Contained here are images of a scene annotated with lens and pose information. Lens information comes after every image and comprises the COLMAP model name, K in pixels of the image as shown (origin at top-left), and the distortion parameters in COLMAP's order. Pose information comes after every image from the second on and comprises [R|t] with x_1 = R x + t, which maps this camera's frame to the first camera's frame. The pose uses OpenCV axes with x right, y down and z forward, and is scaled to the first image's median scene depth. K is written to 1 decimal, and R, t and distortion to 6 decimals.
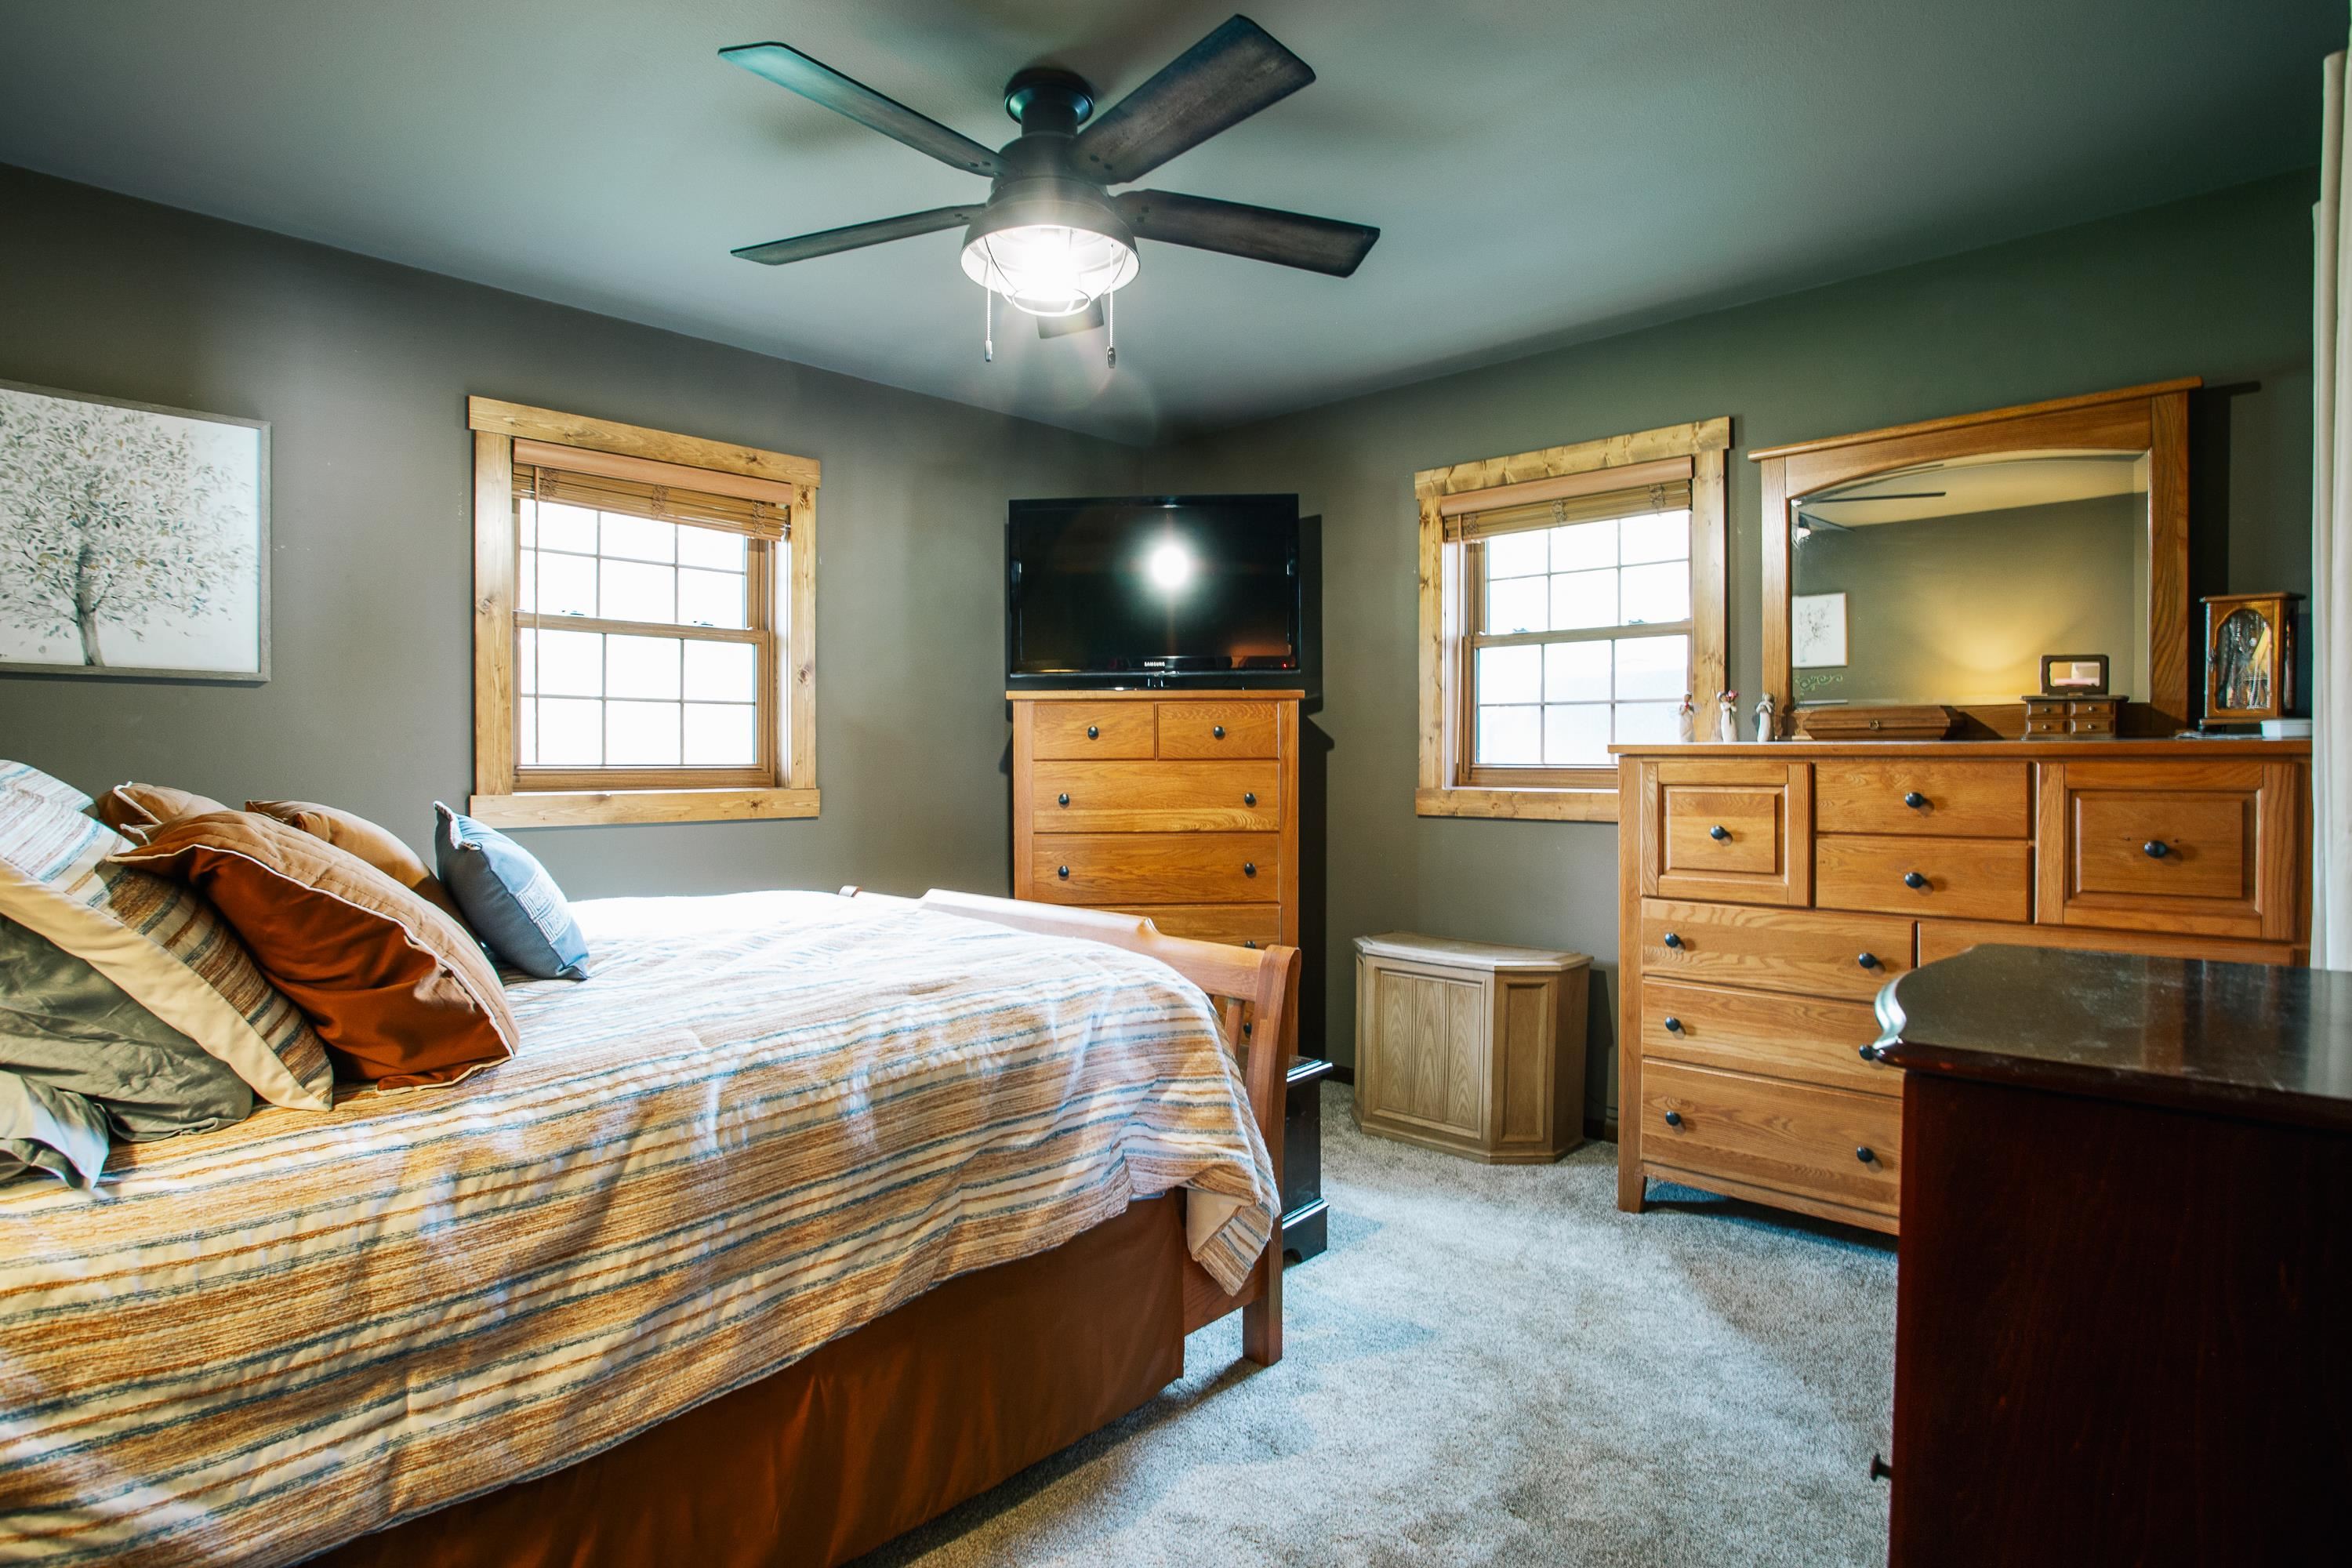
lens RADIAL K [[1187.3, 0, 1179.2], [0, 1187.3, 777.7], [0, 0, 1]] dist [-0.075282, 0.034791]
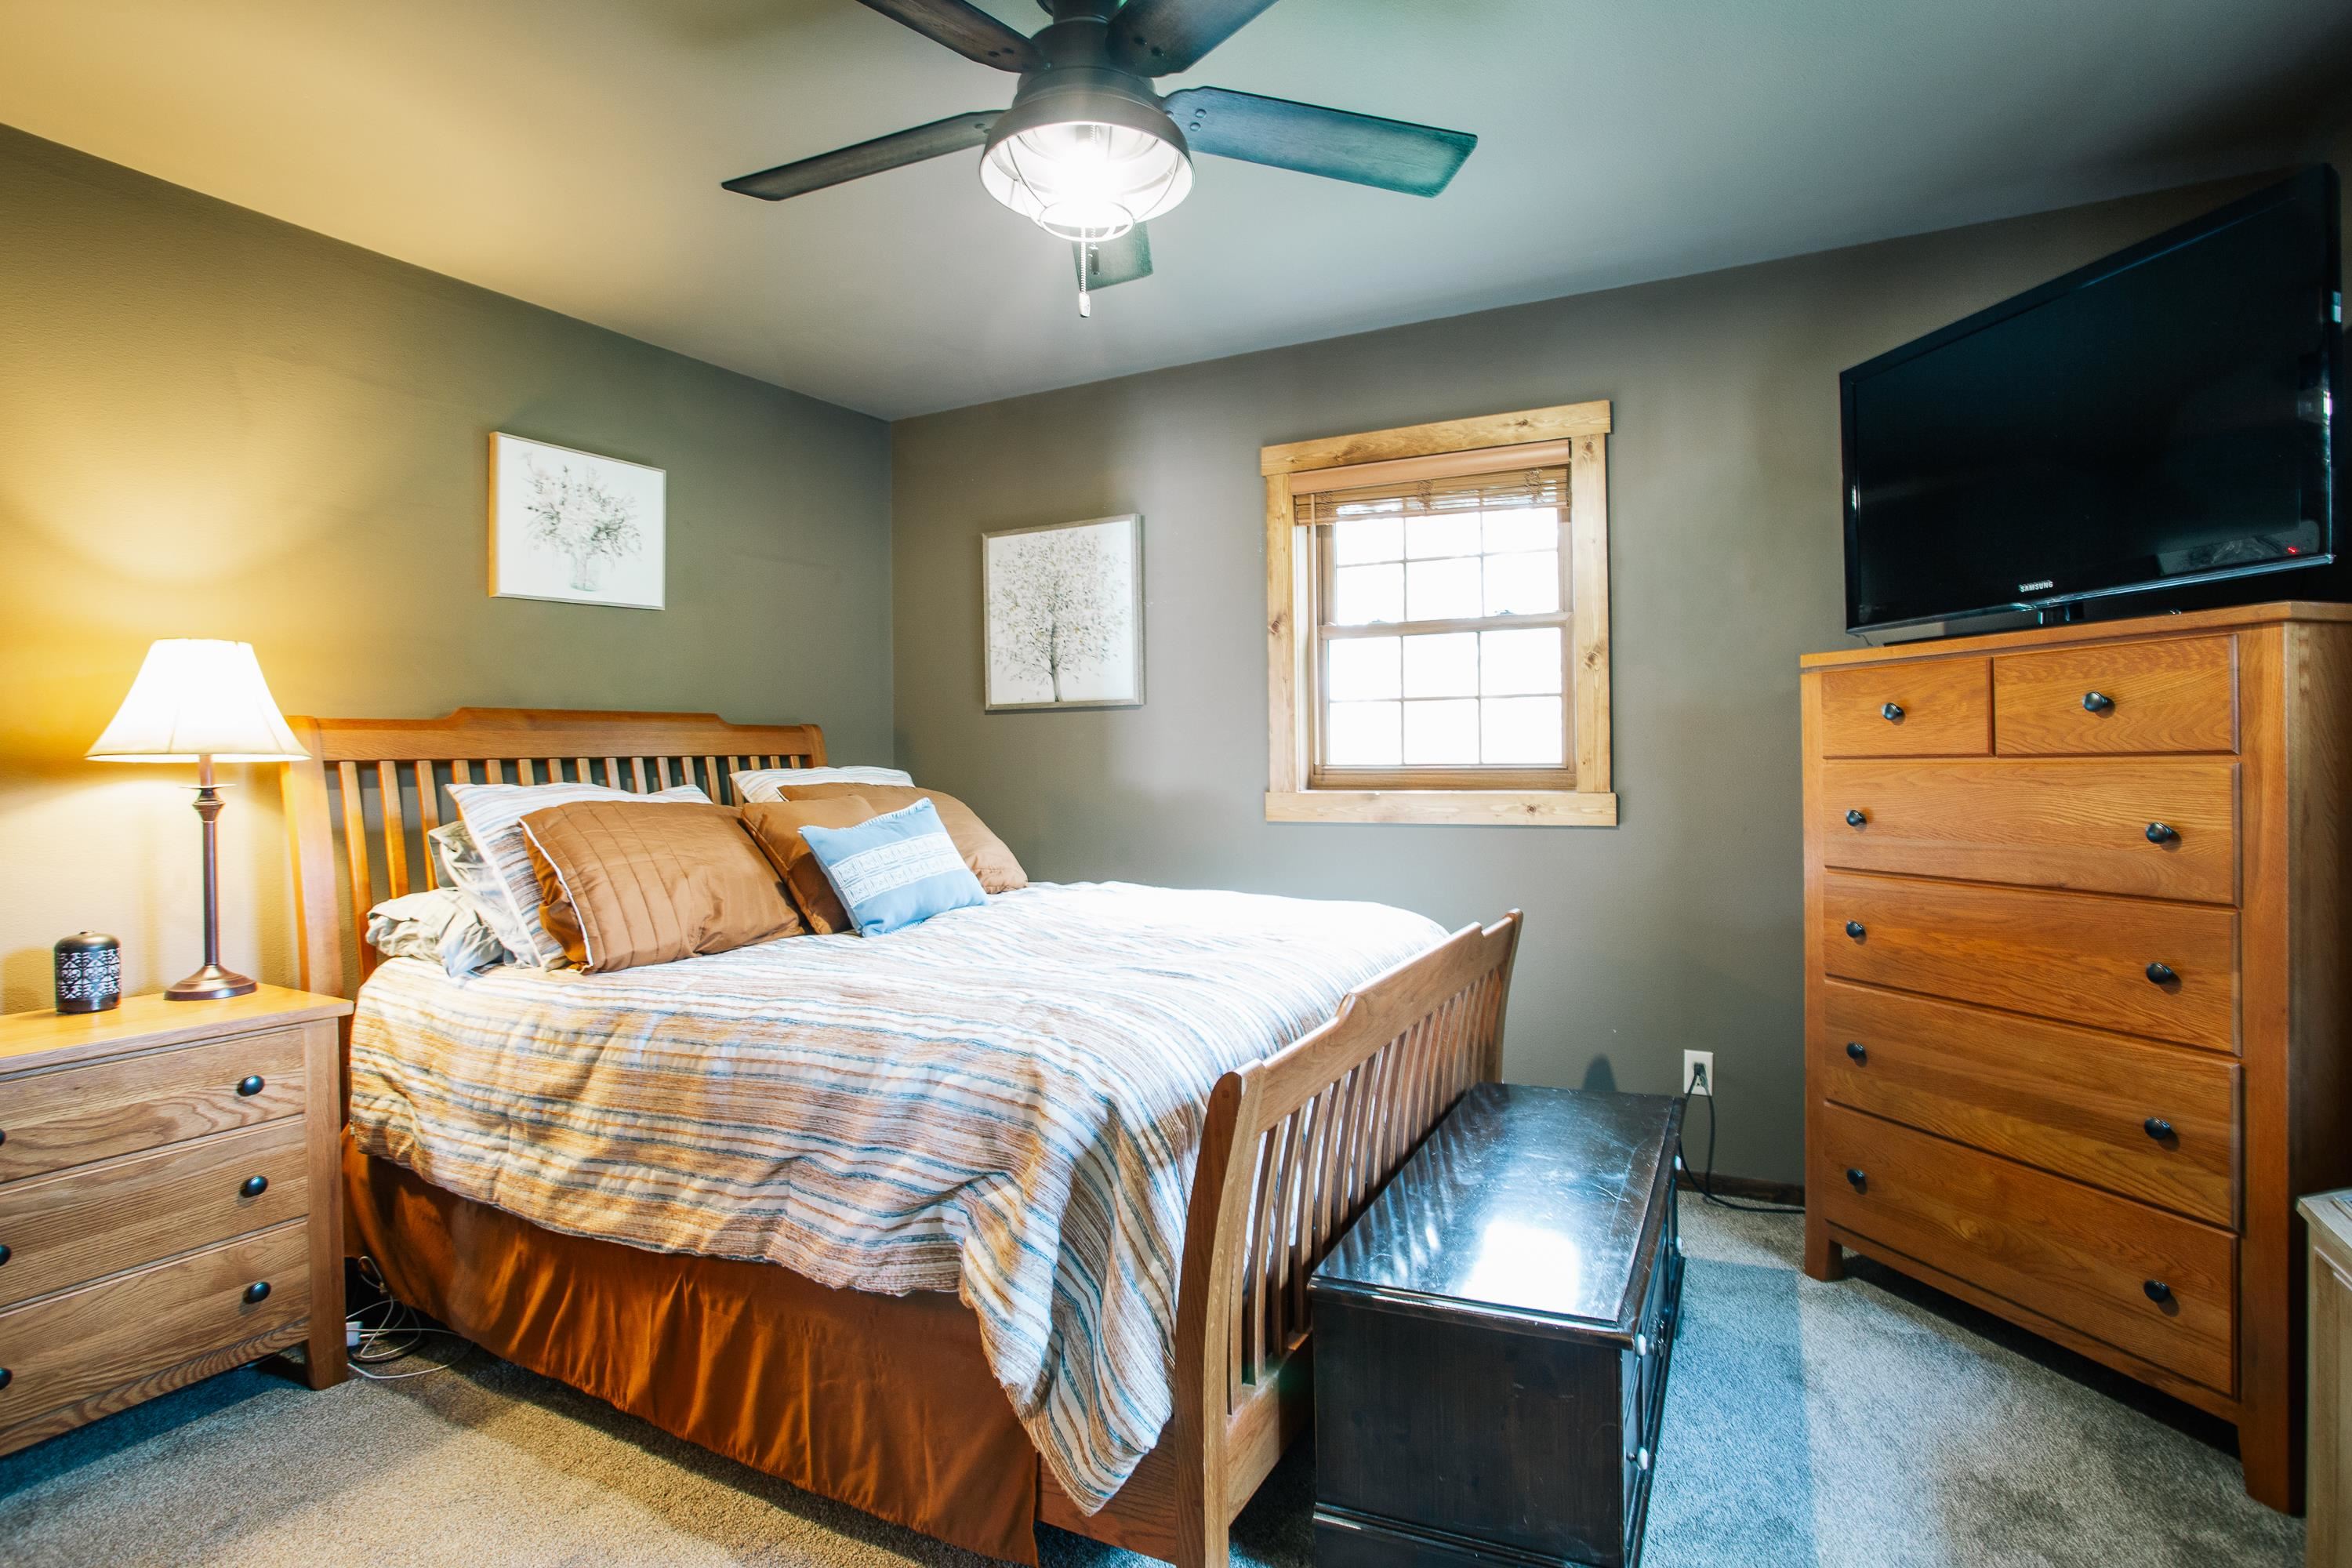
lens RADIAL K [[1187.3, 0, 1179.2], [0, 1187.3, 777.7], [0, 0, 1]] dist [-0.075282, 0.034791]
pose [[0.277479, 0.012379, -0.960652, 0.629789], [-0.002157, 0.999922, 0.012262, -0.016601], [0.960729, -0.001330, 0.277485, 0.730474]]
